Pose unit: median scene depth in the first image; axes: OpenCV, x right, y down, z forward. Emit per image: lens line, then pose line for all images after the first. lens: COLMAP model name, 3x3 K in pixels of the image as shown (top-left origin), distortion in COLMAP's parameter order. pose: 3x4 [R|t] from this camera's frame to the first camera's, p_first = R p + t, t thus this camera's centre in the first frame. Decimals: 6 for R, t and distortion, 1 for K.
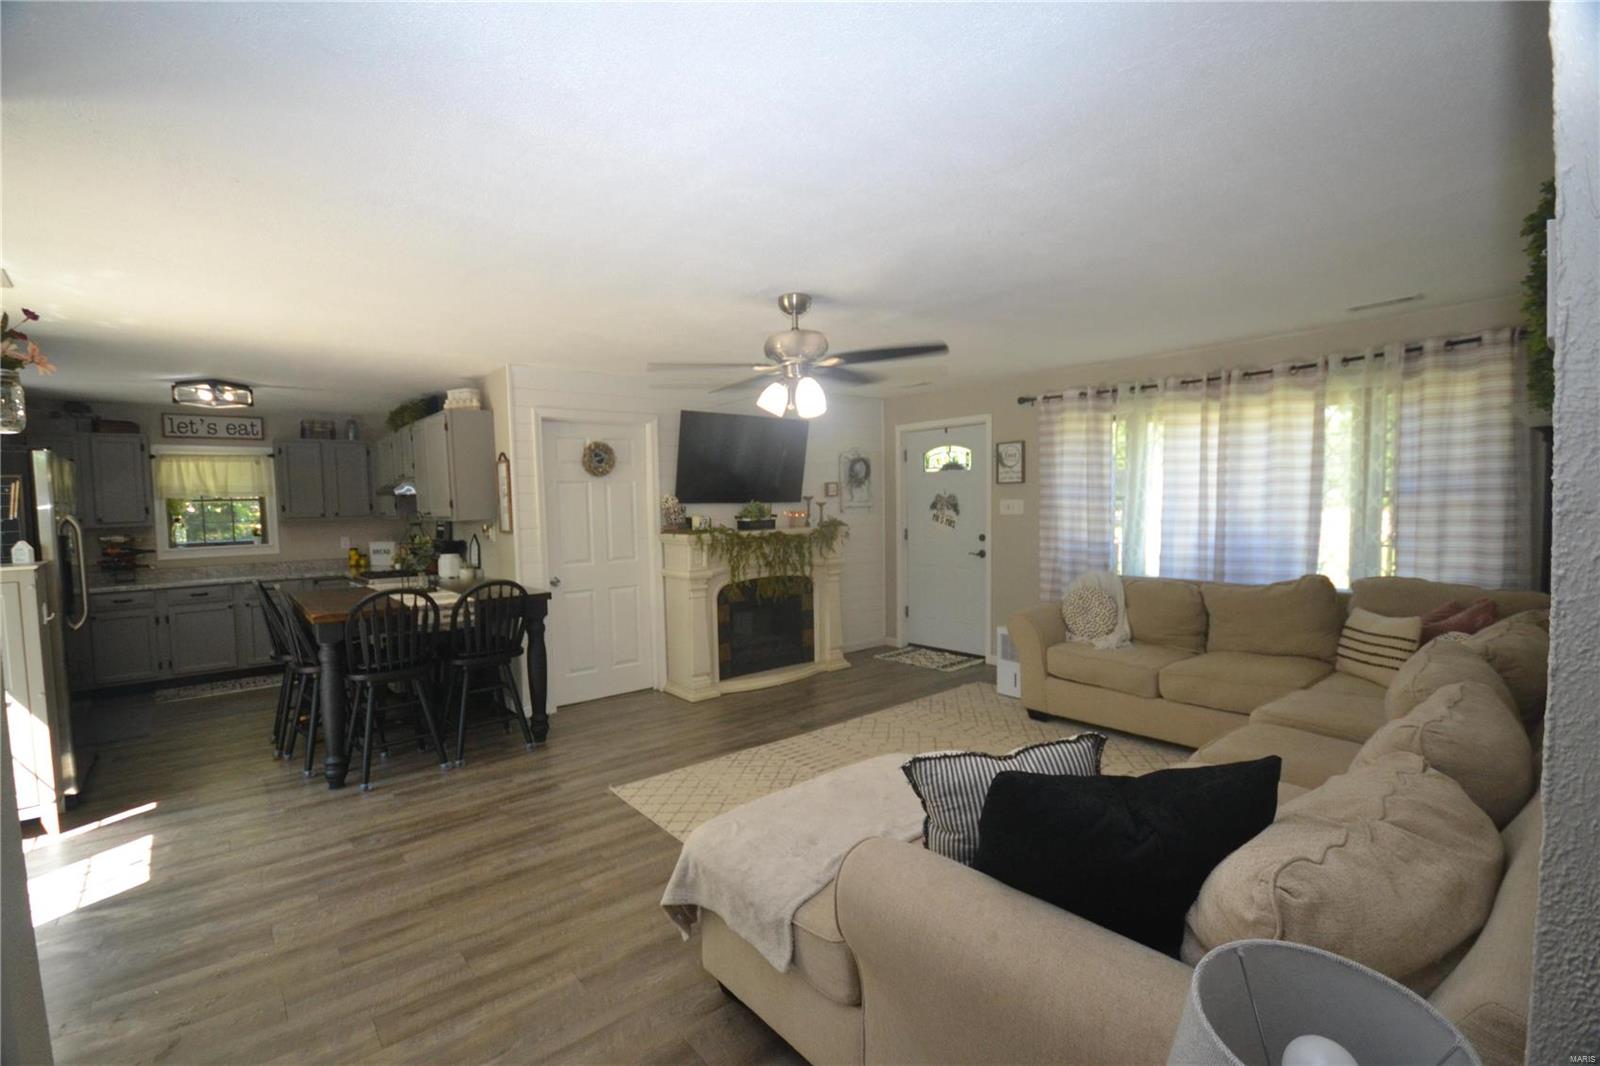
lens RADIAL K [[714.8, 0, 794.3], [0, 714.8, 542.1], [0, 0, 1]] dist [0.004907, -0.008587]
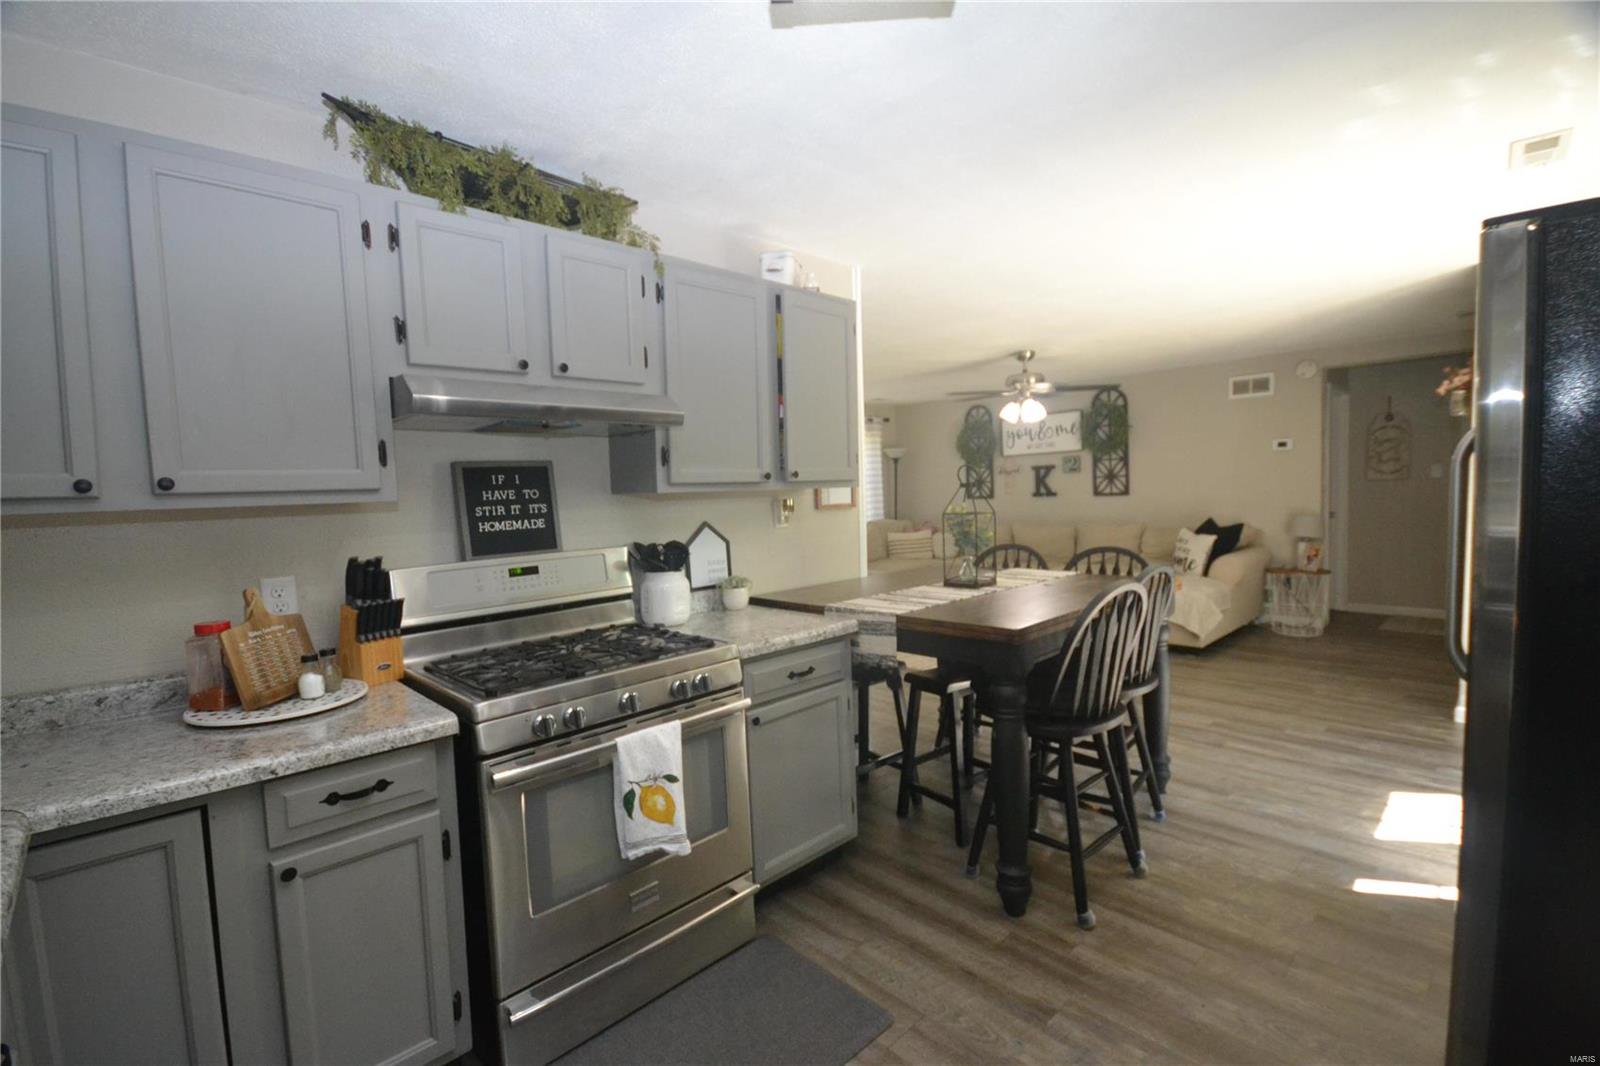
lens RADIAL K [[714.8, 0, 802.9], [0, 714.8, 530.1], [0, 0, 1]] dist [0.004907, -0.008587]
pose [[-0.080434, -0.027862, 0.996370, -1.302789], [0.095731, 0.994772, 0.035545, -0.021395], [-0.992152, 0.098243, -0.077346, 1.322888]]
